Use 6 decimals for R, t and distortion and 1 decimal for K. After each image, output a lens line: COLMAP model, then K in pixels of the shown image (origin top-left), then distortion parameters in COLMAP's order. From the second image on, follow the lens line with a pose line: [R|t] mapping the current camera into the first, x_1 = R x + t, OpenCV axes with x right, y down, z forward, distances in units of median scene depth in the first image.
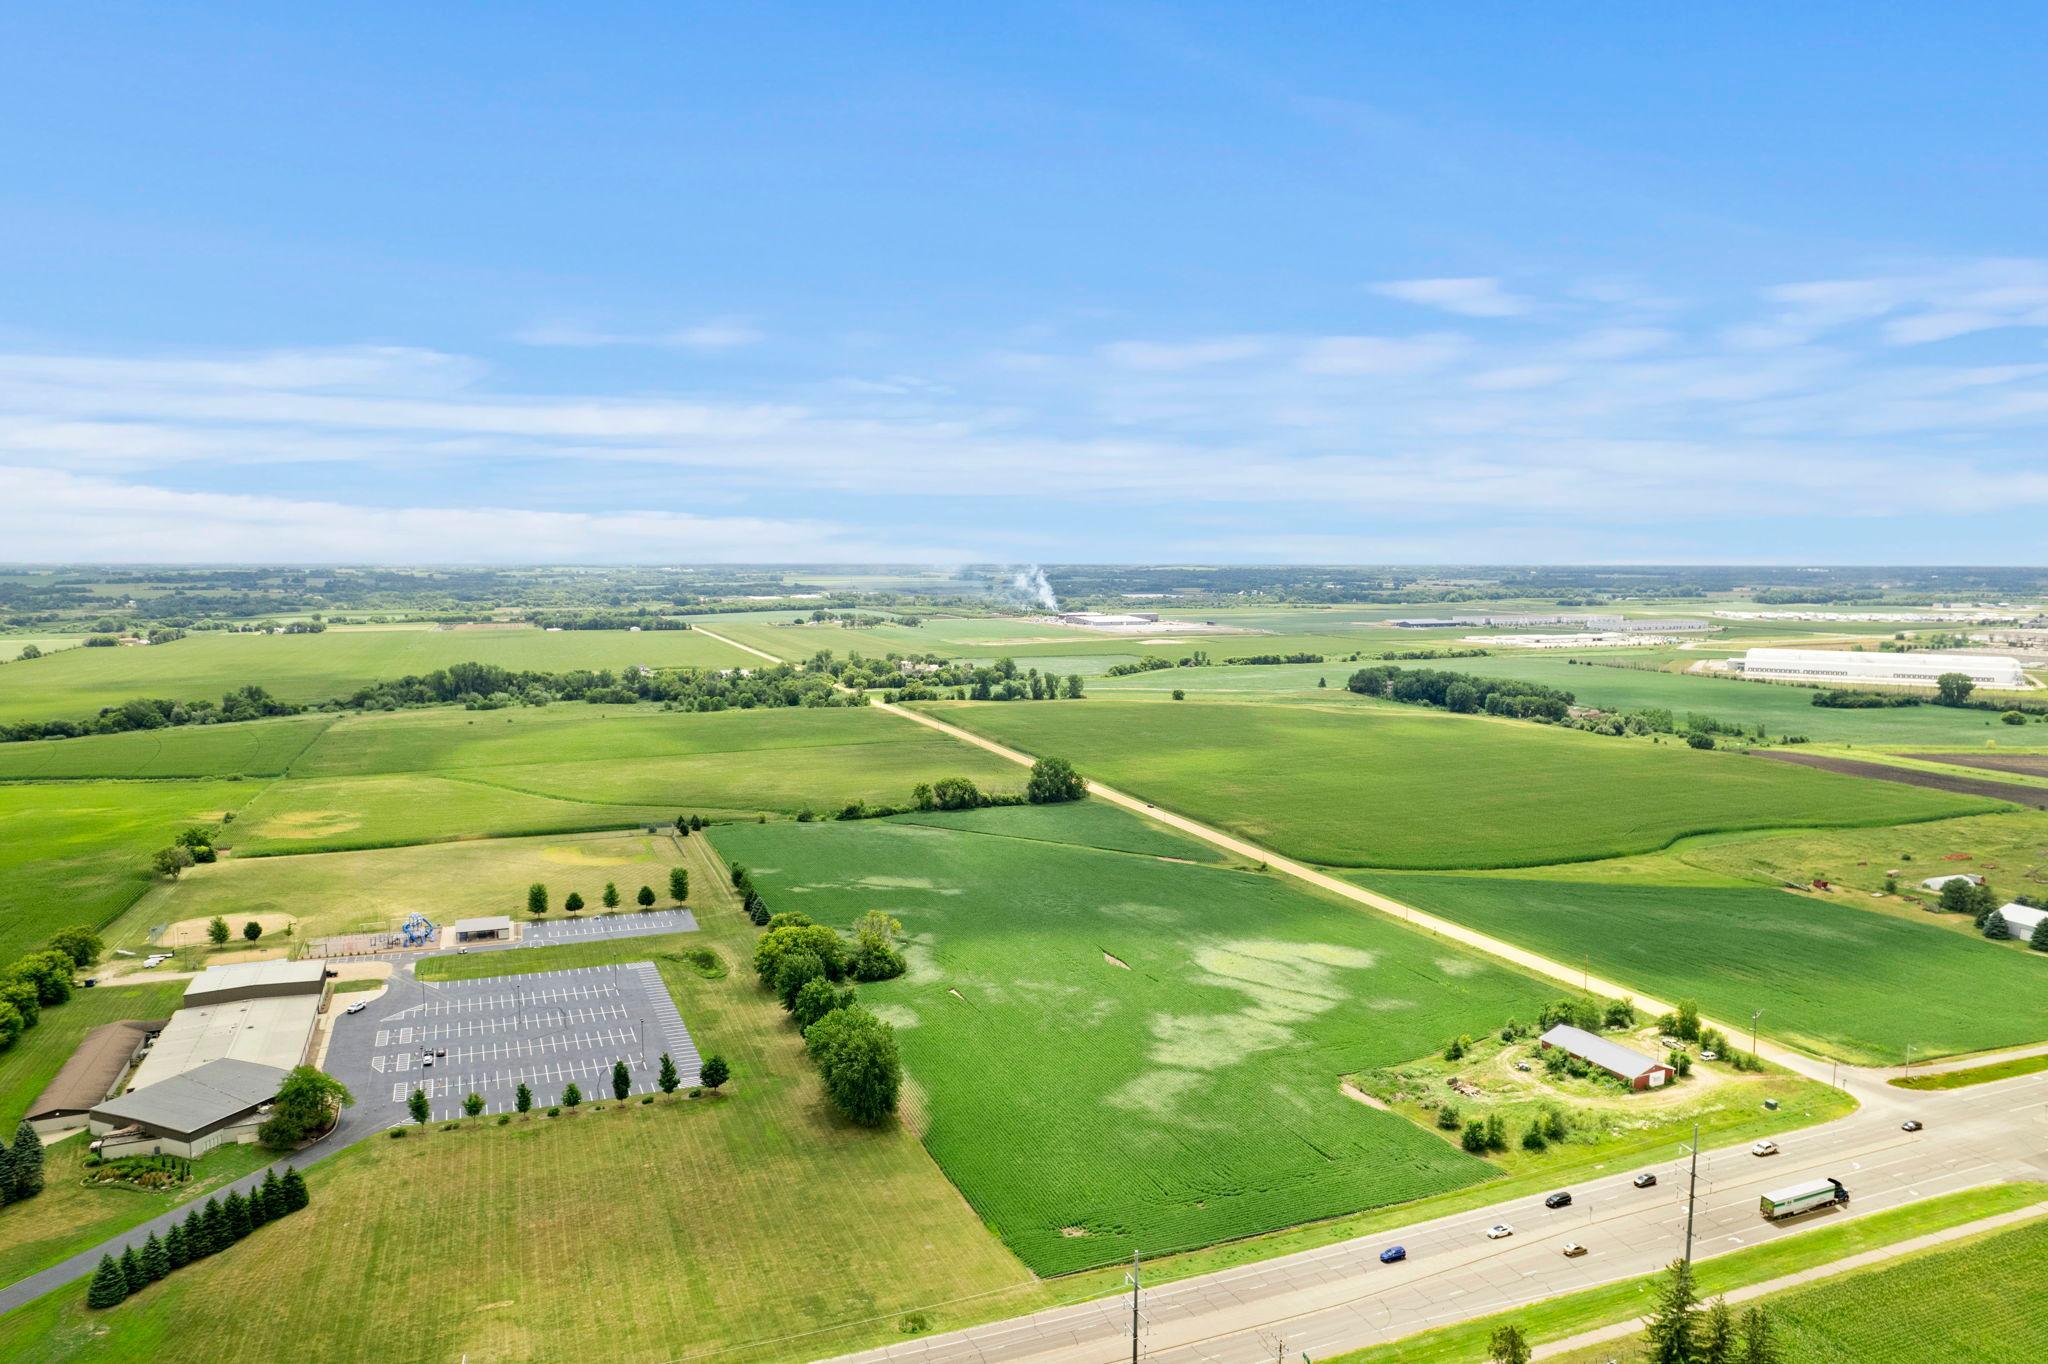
lens RADIAL K [[1324.2, 0, 1015.7], [0, 1324.2, 685.8], [0, 0, 1]] dist [-0.083358, 0.075694]
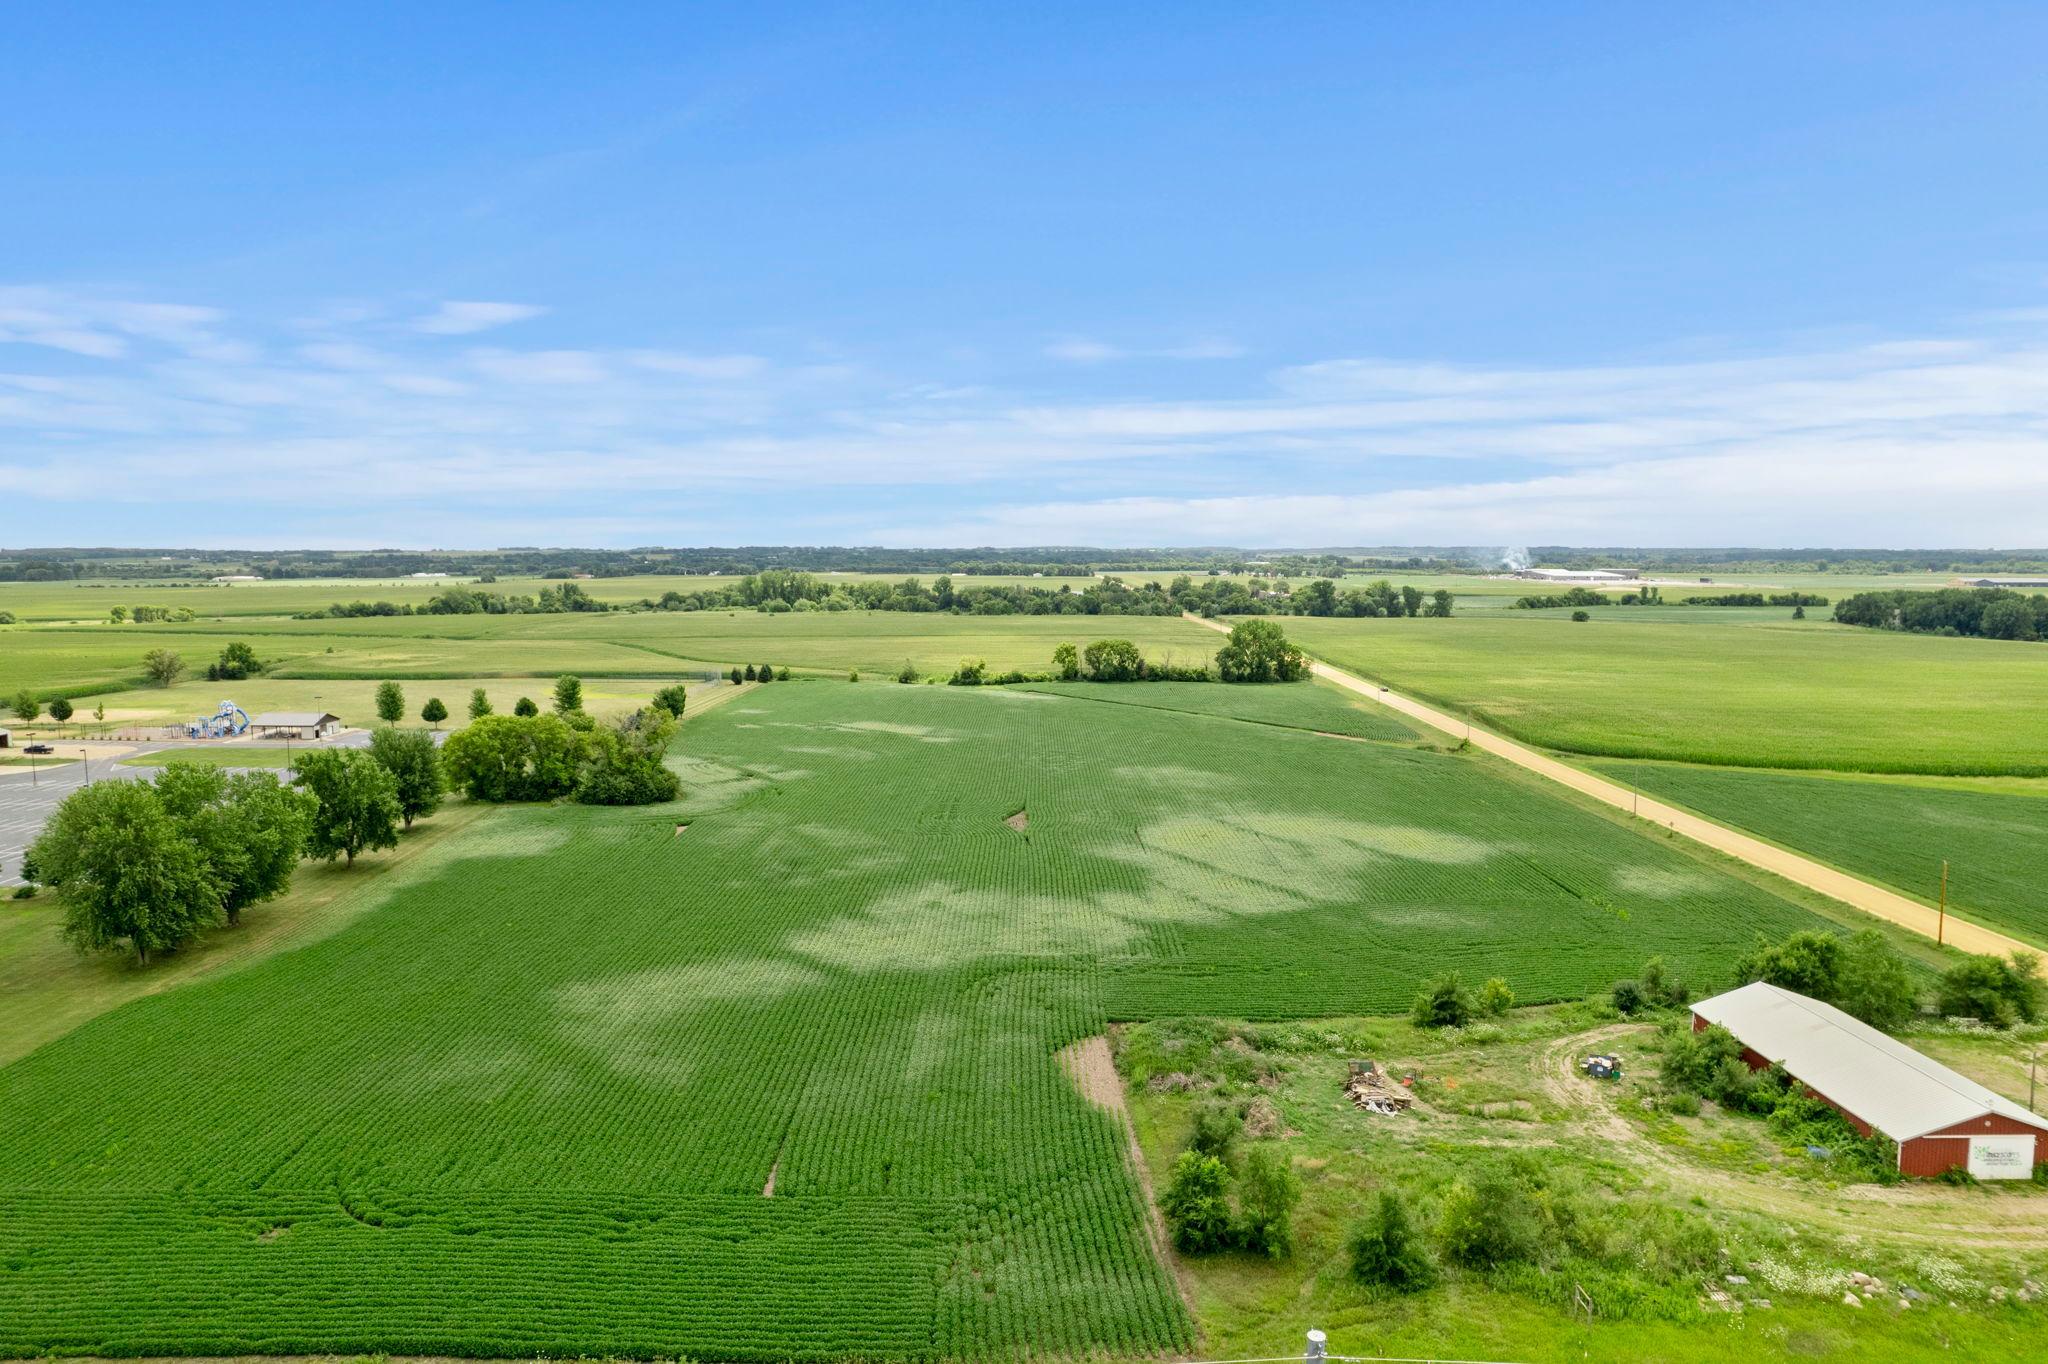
lens RADIAL K [[1330.5, 0, 1016.6], [0, 1330.5, 677.8], [0, 0, 1]] dist [-0.081769, 0.073407]
pose [[0.928491, 0.035813, -0.369623, 0.307258], [-0.037202, 0.999302, 0.003372, 0.154280], [0.369486, 0.010620, 0.929176, 0.488913]]
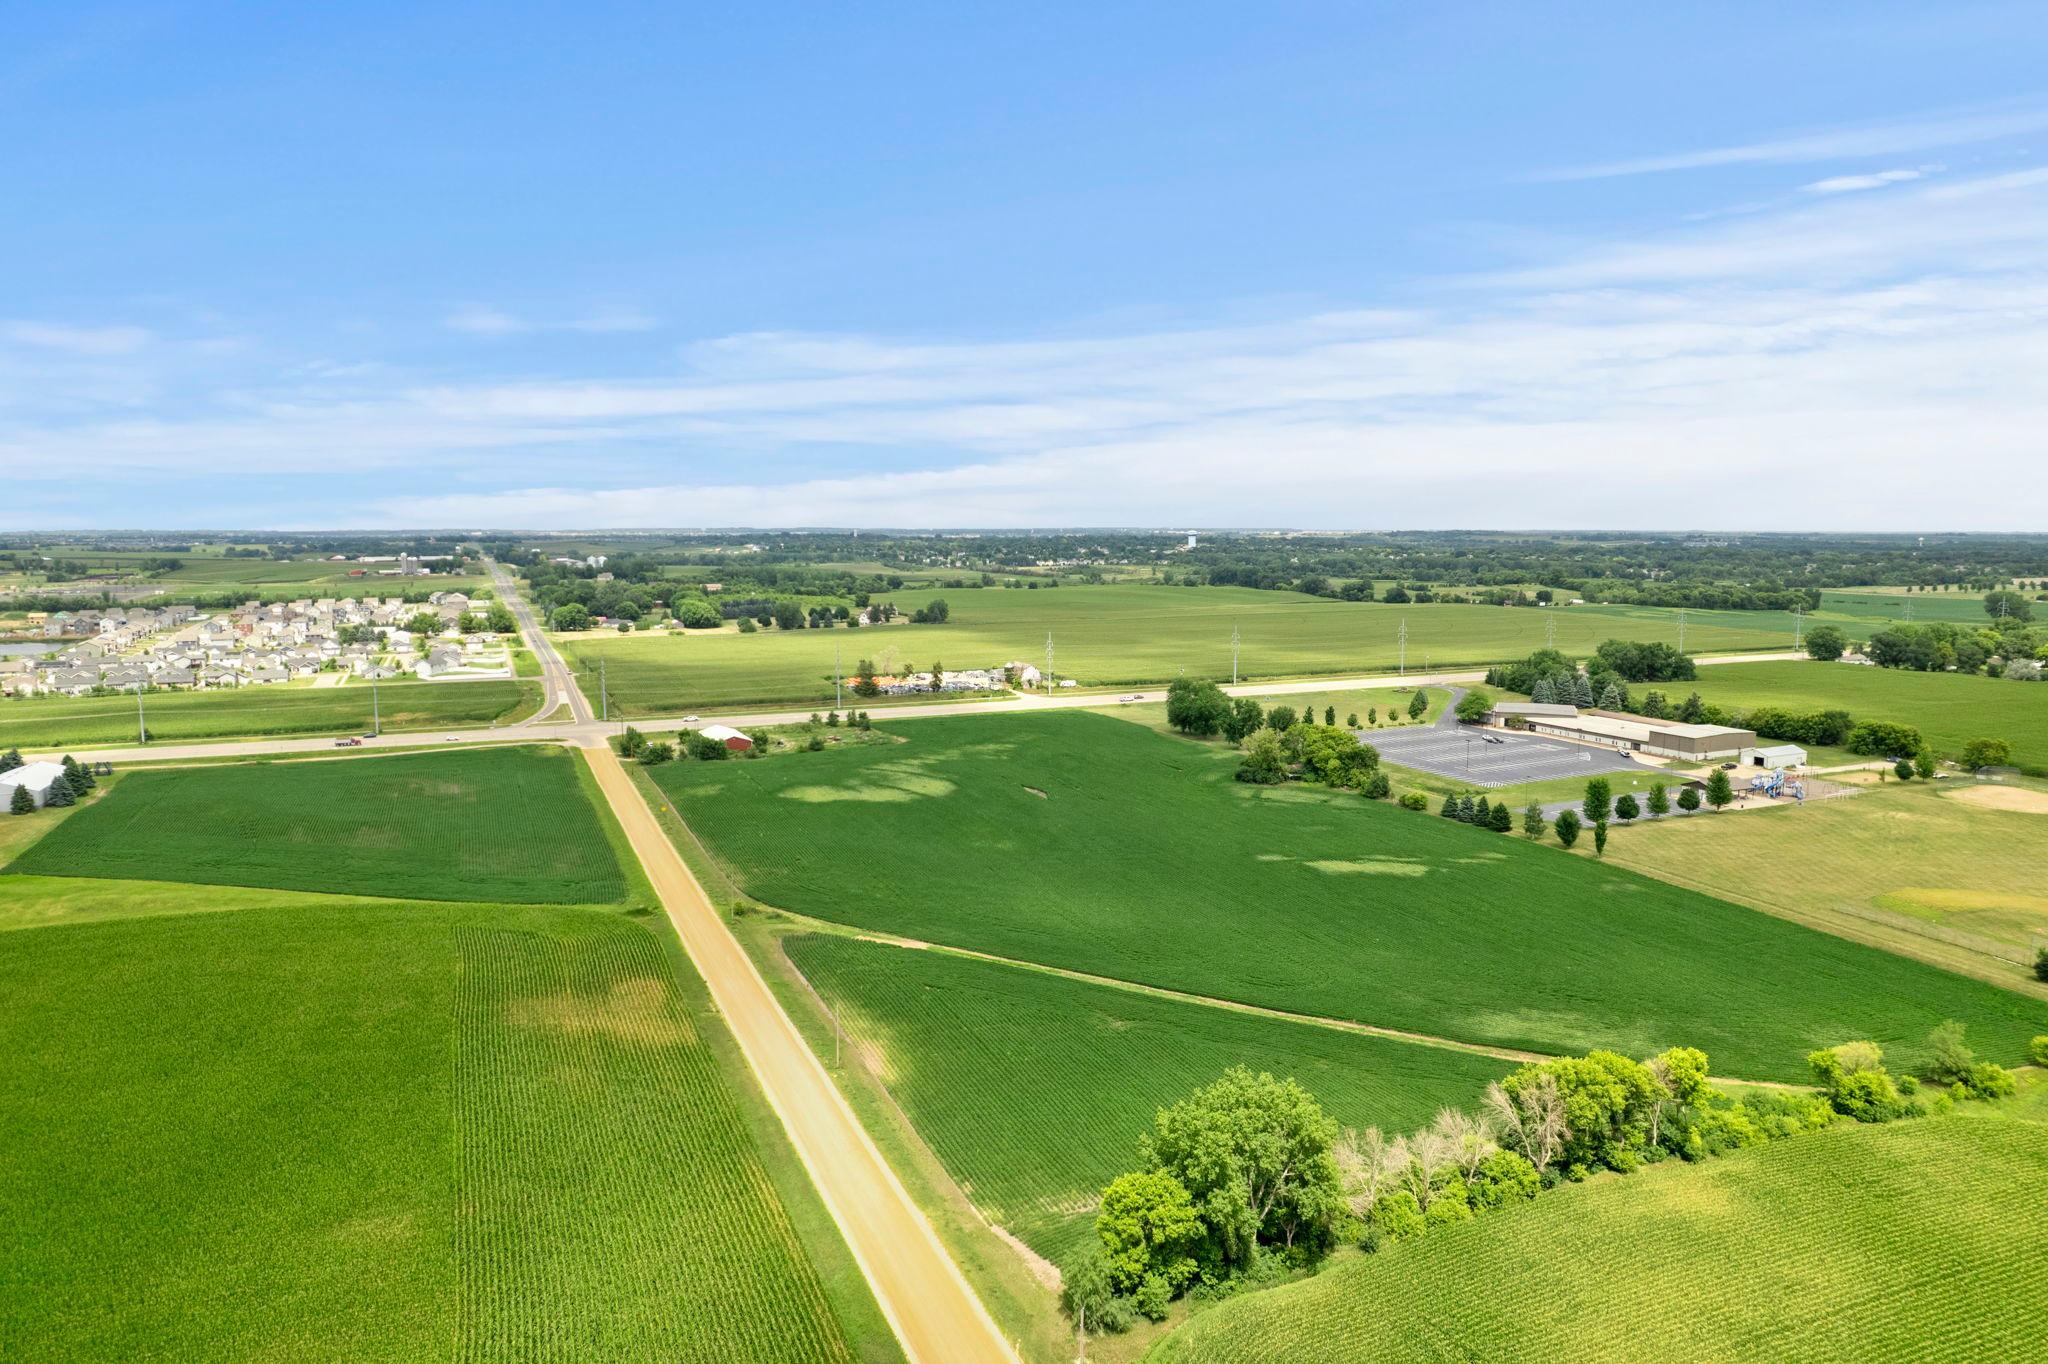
lens RADIAL K [[1346.2, 0, 1014.1], [0, 1346.2, 679.8], [0, 0, 1]] dist [-0.080740, 0.074219]
pose [[-0.999826, 0.000809, -0.018626, 0.120847], [-0.003238, 0.976332, 0.216251, -0.102231], [0.018360, 0.216274, -0.976160, 2.108224]]
